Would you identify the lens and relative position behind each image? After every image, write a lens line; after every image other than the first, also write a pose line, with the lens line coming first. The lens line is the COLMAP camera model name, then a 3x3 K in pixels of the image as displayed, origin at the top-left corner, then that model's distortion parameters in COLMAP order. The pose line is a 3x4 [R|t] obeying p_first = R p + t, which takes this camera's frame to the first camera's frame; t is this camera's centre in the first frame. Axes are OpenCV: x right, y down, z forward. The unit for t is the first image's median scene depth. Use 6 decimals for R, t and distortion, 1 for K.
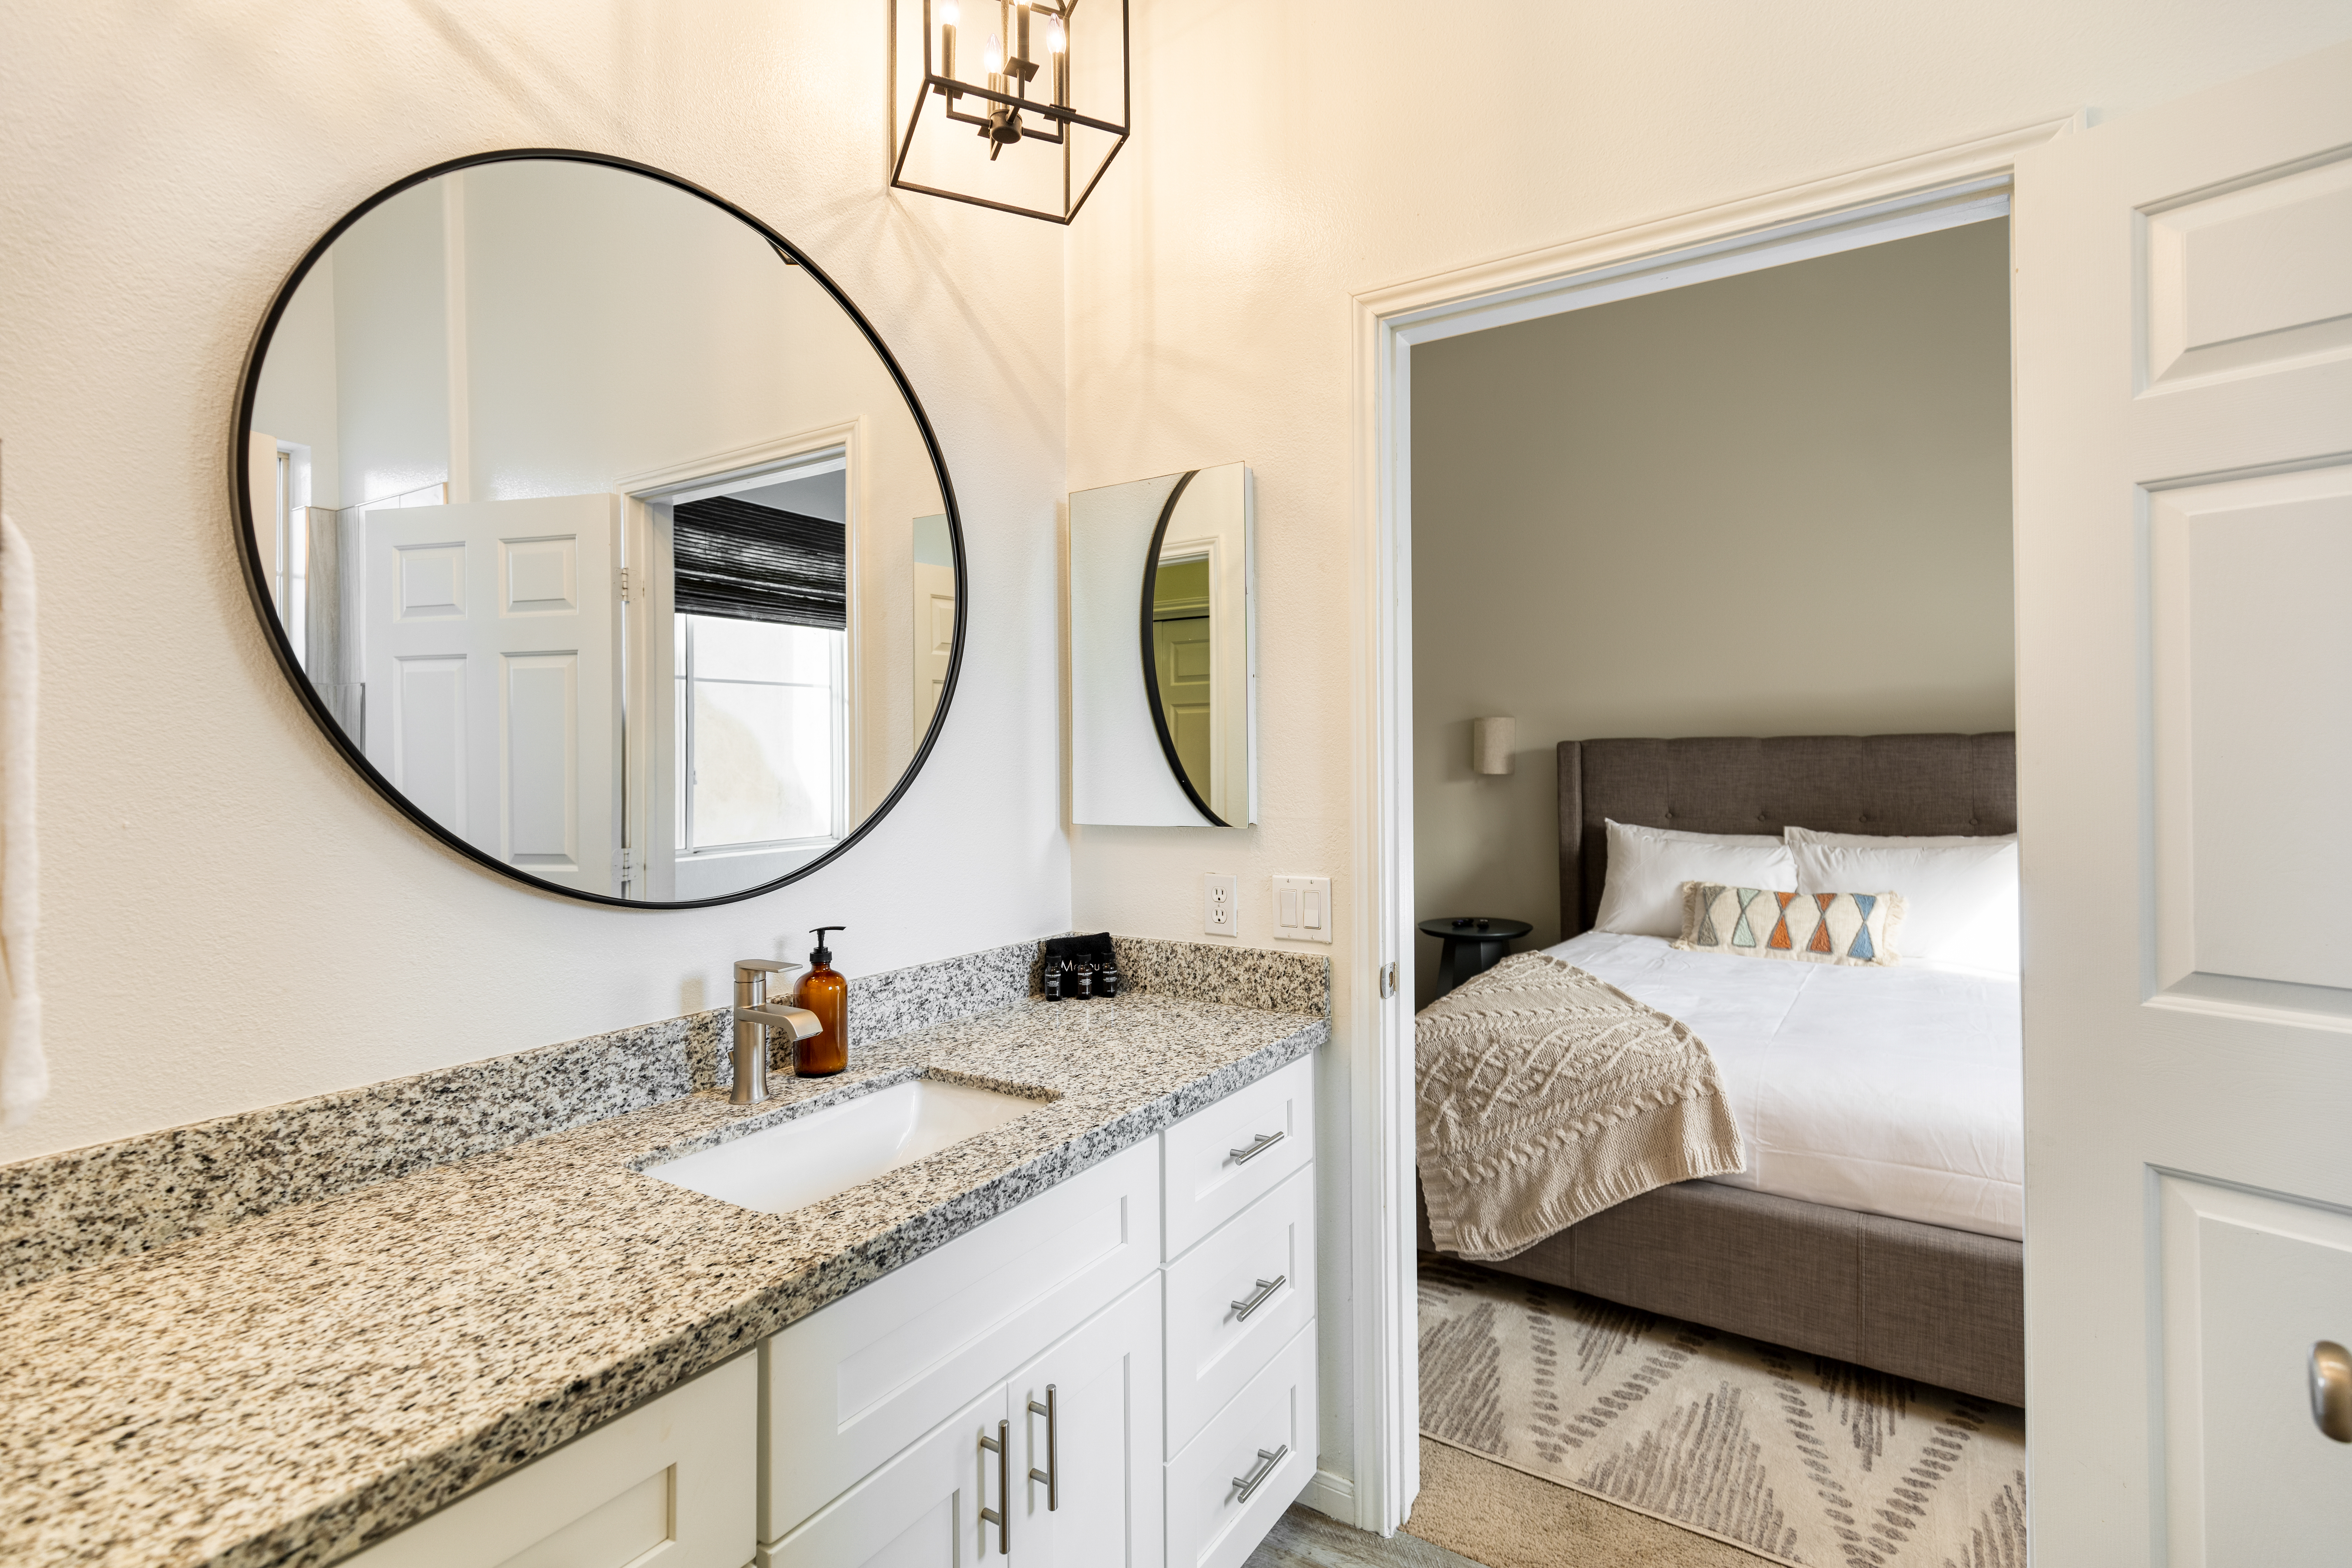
lens RADIAL K [[1076.0, 0, 1175.3], [0, 1076.0, 772.2], [0, 0, 1]] dist [0.000903, 0.000063]
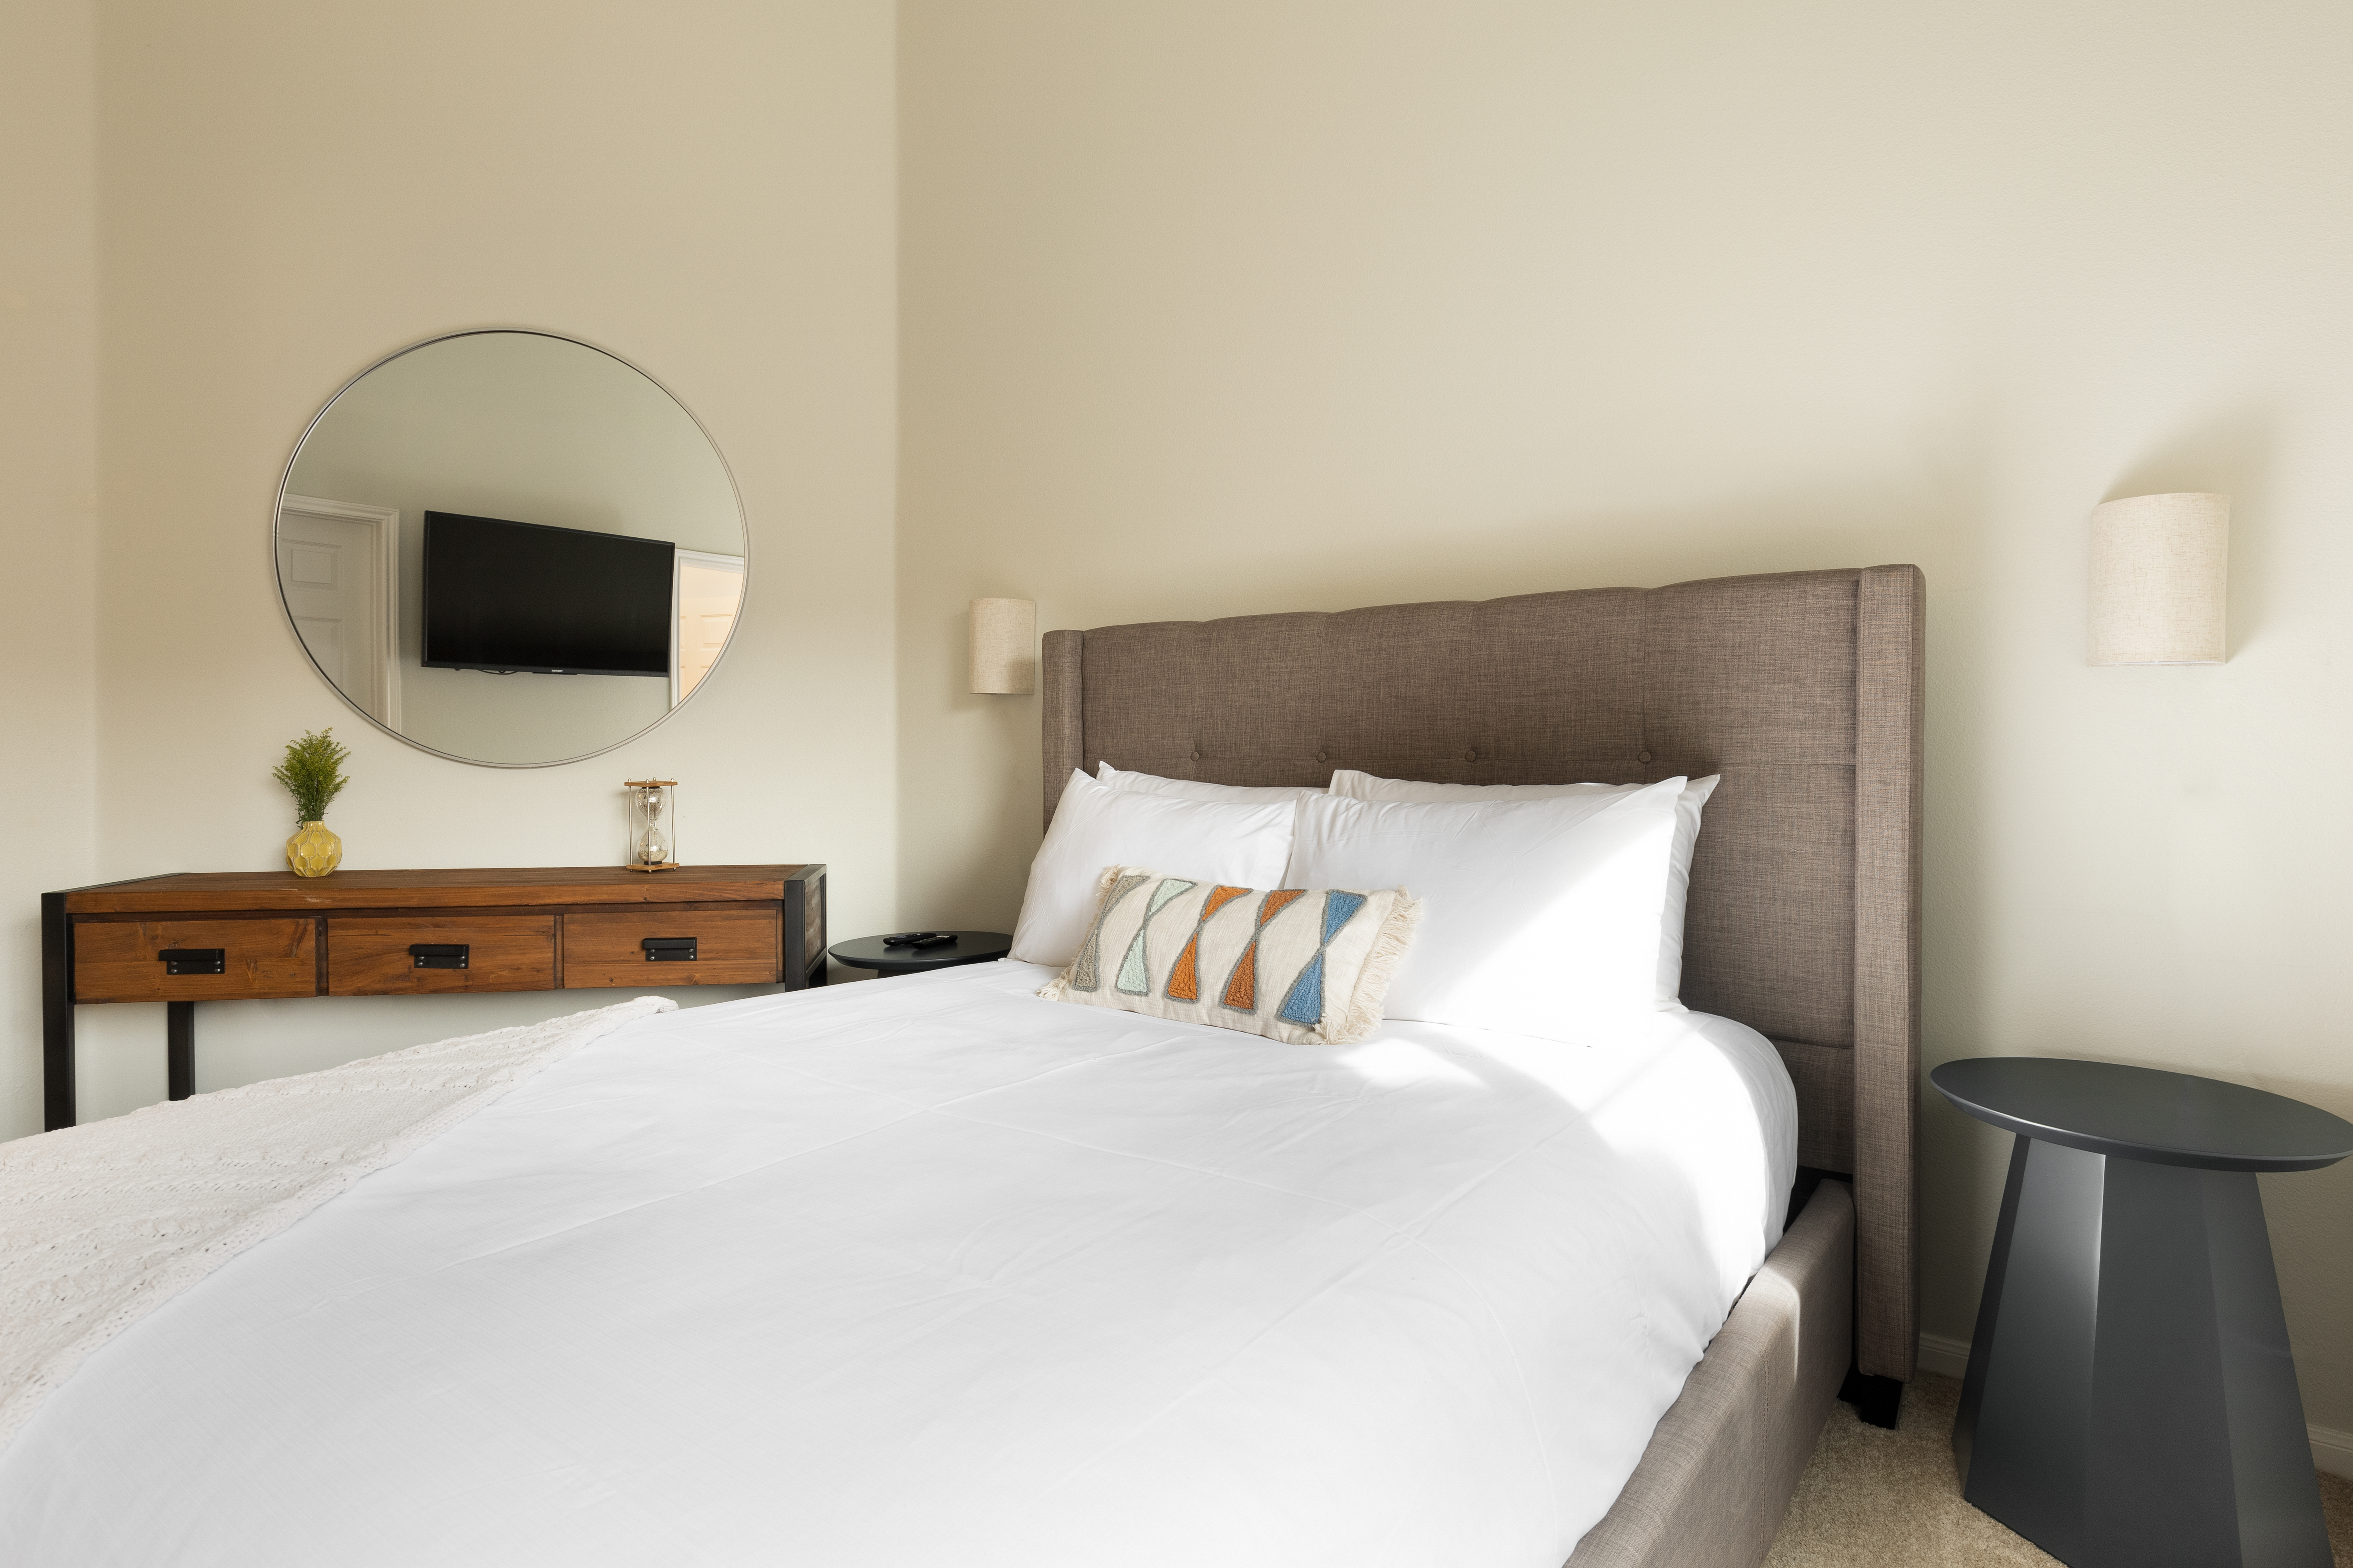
lens RADIAL K [[1211.9, 0, 1178.5], [0, 1211.9, 778.9], [0, 0, 1]] dist [-0.001155, -0.000014]
pose [[0.998163, 0.012011, -0.059379, 0.573095], [-0.011754, 0.999920, 0.004684, 0.057715], [0.059431, -0.003977, 0.998225, 0.430214]]
